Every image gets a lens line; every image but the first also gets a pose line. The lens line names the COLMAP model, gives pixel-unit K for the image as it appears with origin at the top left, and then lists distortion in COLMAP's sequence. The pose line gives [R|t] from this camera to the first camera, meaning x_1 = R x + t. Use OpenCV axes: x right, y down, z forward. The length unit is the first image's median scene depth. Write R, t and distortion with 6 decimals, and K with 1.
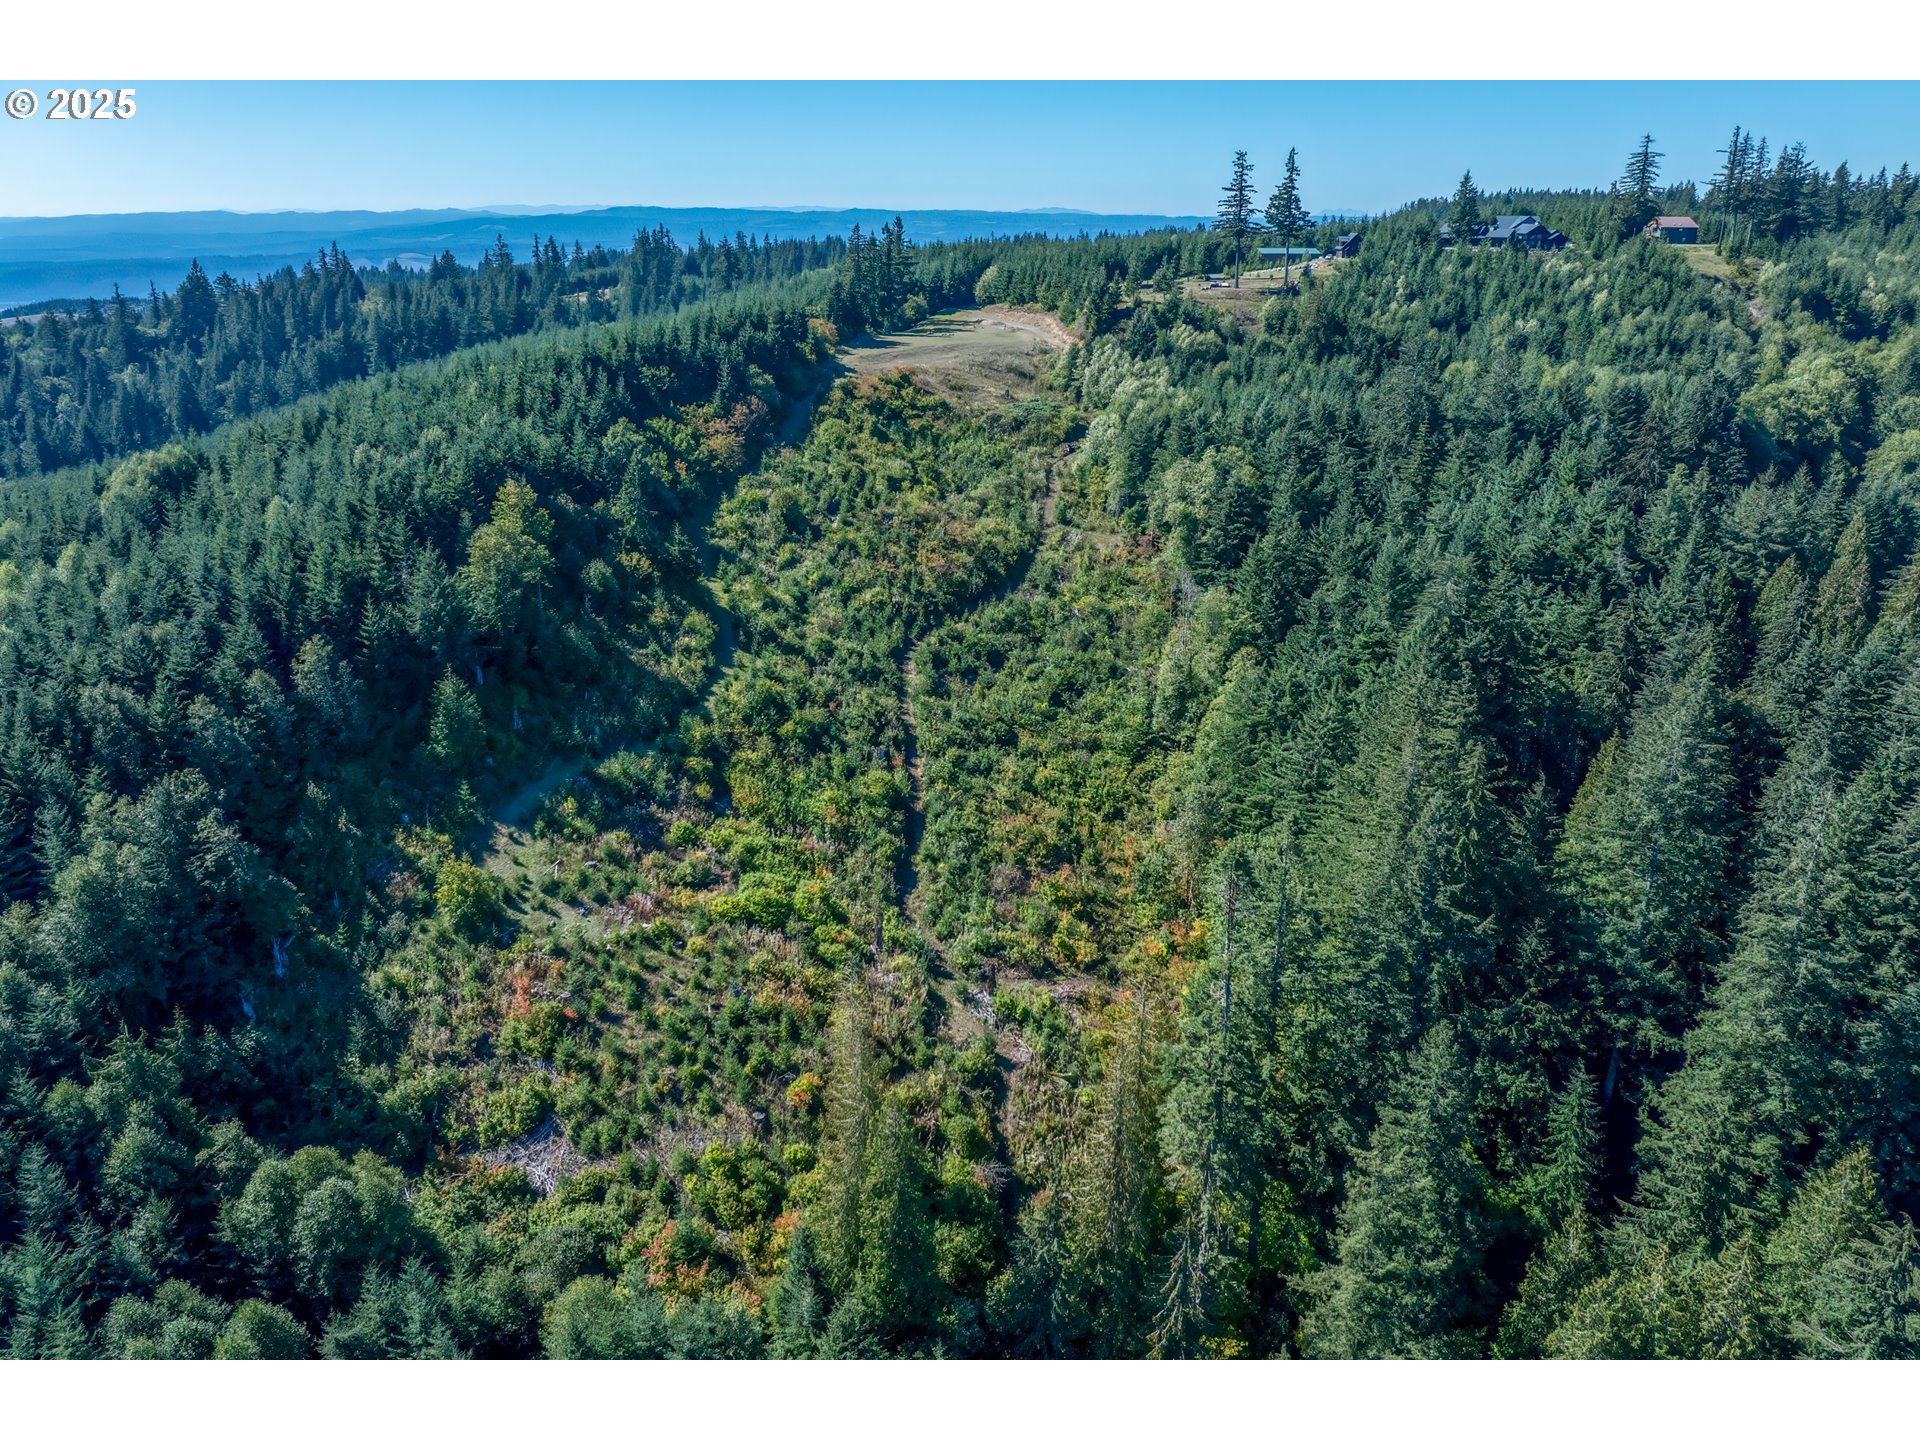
lens RADIAL K [[1347.6, 0, 961.4], [0, 1347.6, 691.5], [0, 0, 1]] dist [-0.038328, 0.003721]
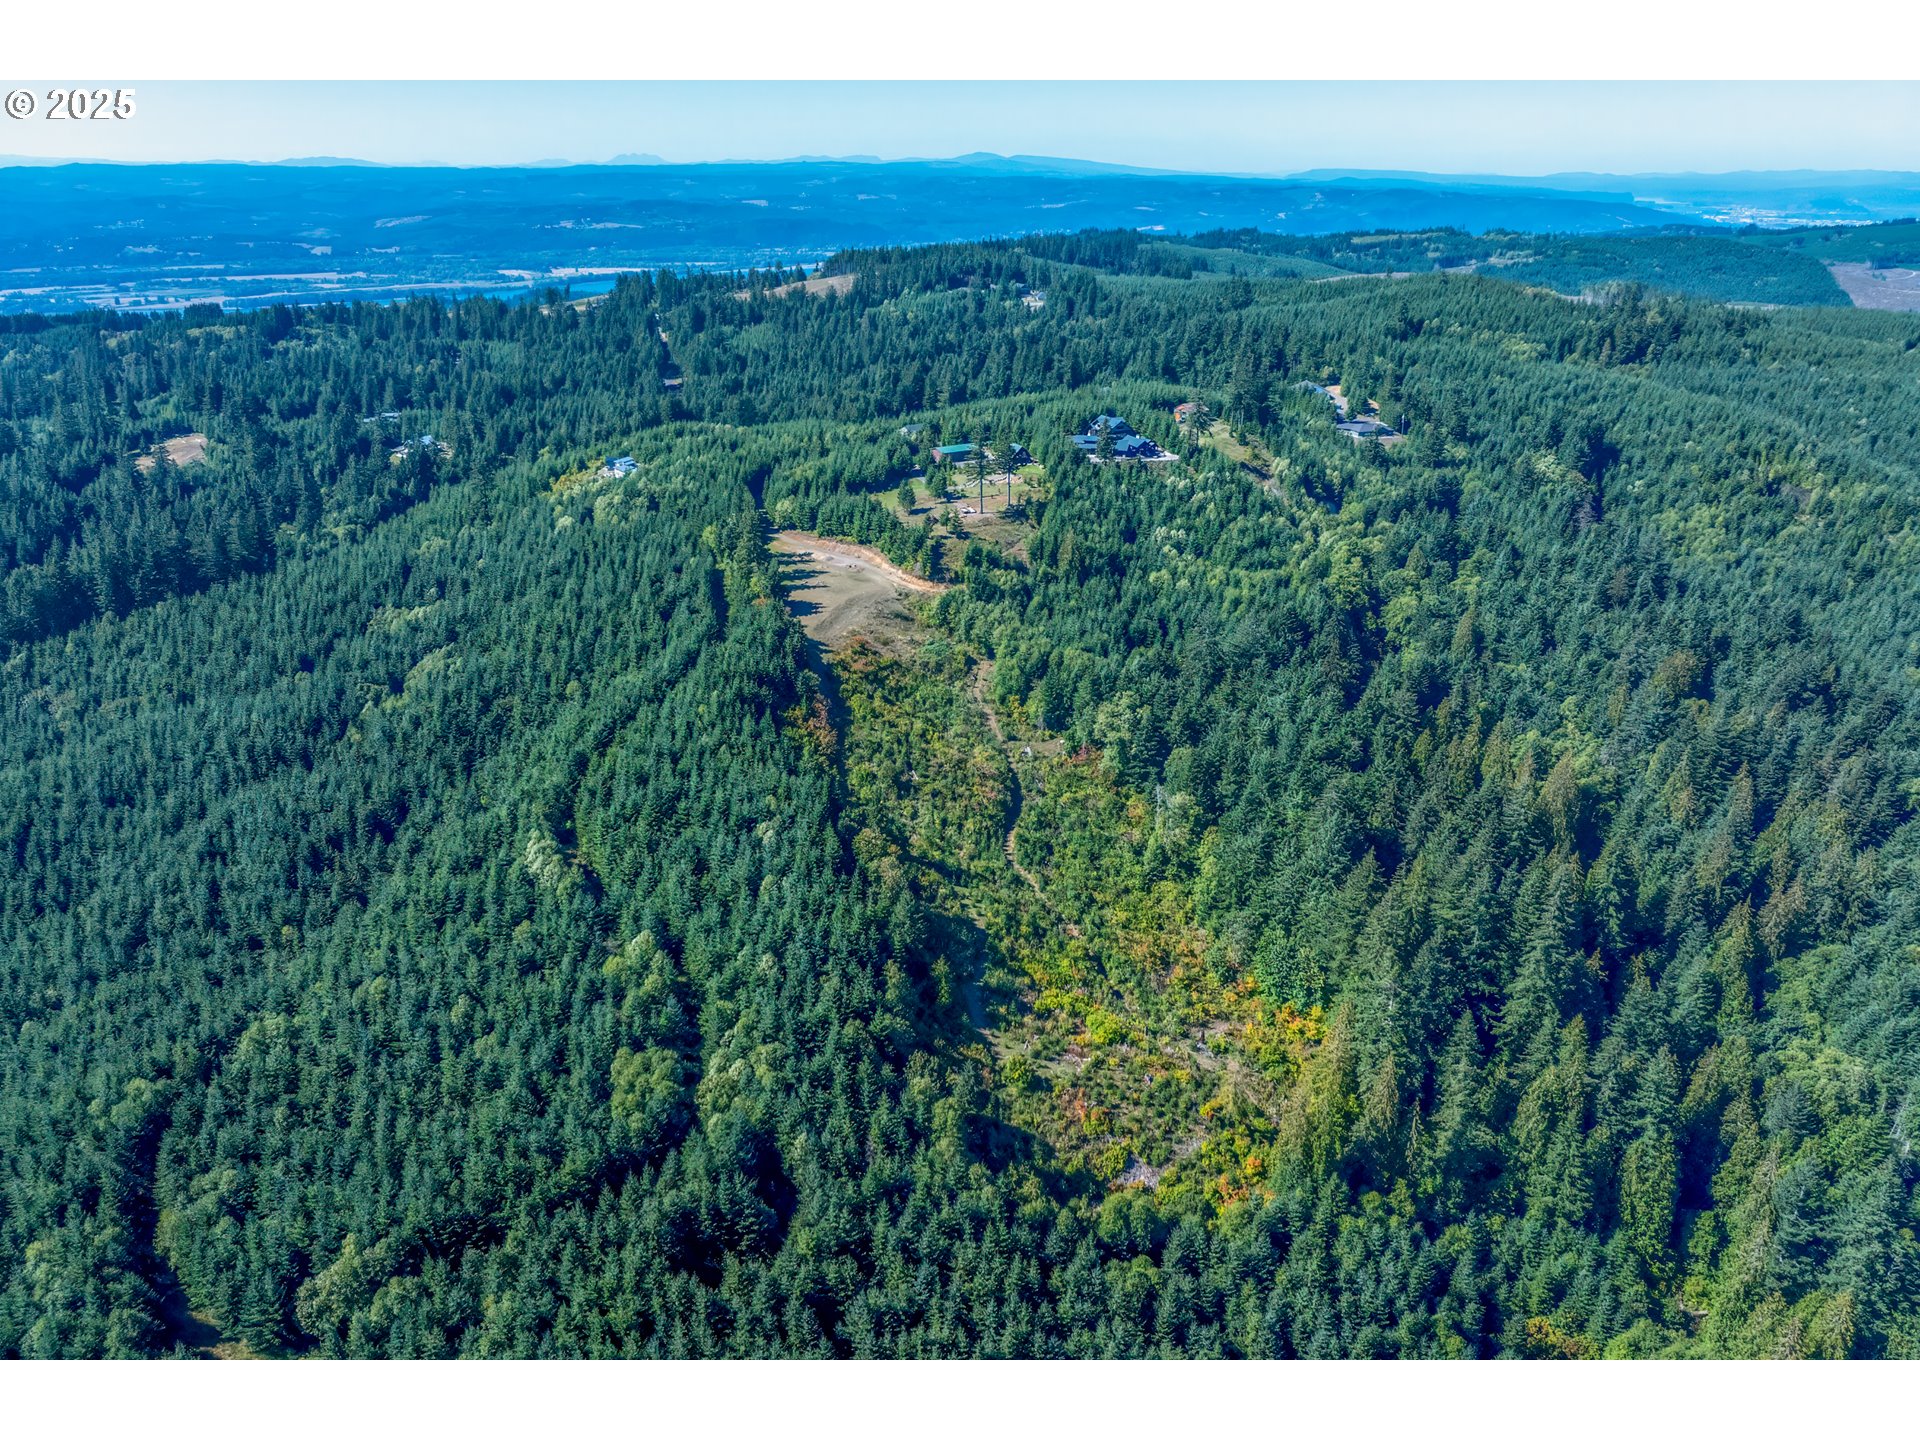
lens RADIAL K [[1386.3, 0, 960.0], [0, 1386.3, 720.0], [0, 0, 1]] dist [-0.042965, 0.013611]
pose [[0.881676, -0.175382, 0.438051, -0.764712], [0.151242, 0.984417, 0.089721, -0.338083], [-0.446960, -0.012853, 0.894462, -0.472122]]
